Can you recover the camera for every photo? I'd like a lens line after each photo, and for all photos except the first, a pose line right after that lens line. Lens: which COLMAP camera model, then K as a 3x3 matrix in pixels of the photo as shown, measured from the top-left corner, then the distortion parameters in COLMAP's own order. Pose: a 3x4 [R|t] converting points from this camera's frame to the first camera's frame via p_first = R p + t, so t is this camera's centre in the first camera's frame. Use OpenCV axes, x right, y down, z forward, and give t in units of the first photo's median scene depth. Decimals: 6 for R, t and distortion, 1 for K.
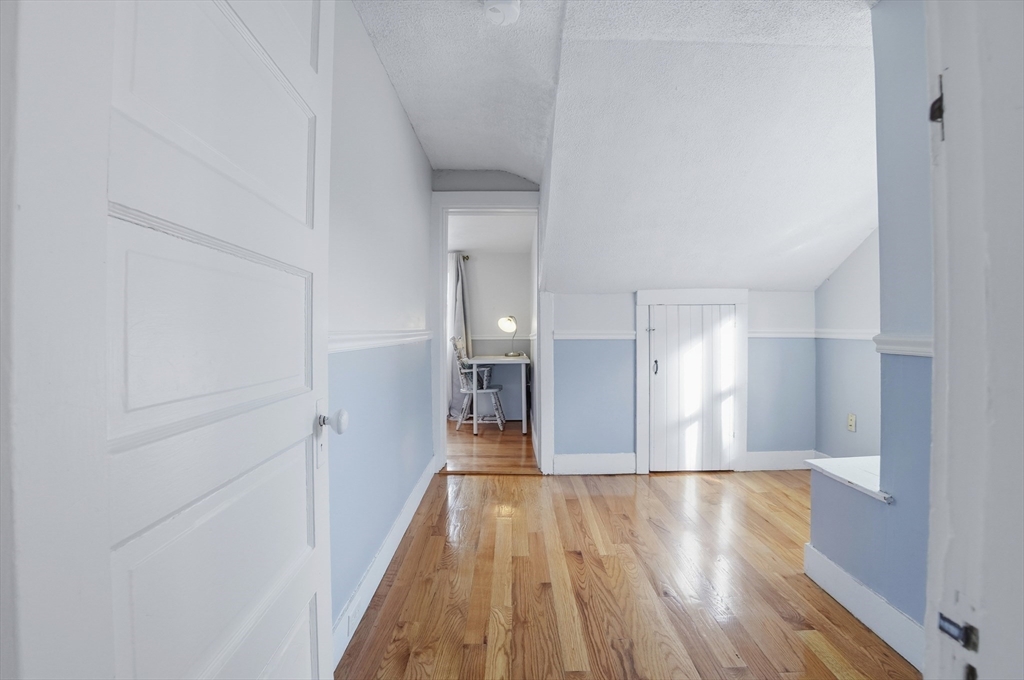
lens RADIAL K [[454.2, 0, 515.7], [0, 454.2, 340.8], [0, 0, 1]] dist [-0.067905, 0.013988]
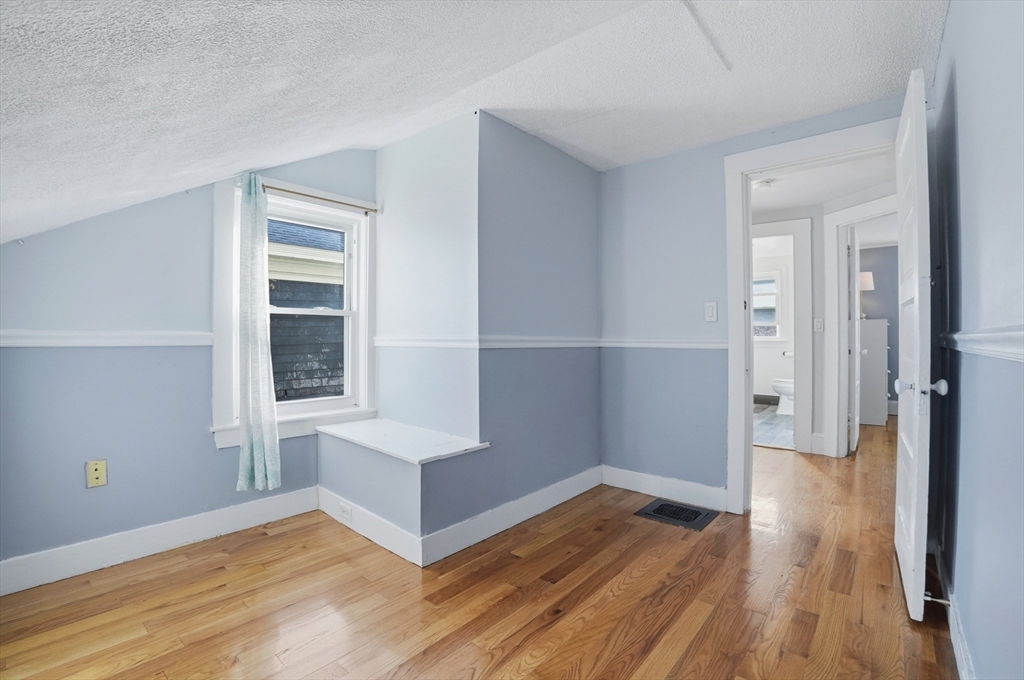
lens RADIAL K [[461.8, 0, 516.2], [0, 461.8, 352.9], [0, 0, 1]] dist [-0.071149, 0.015118]
pose [[-0.758536, -0.022334, 0.651248, -0.238542], [0.017240, 0.998375, 0.054319, -0.032531], [-0.651402, 0.052431, -0.756919, 2.056319]]
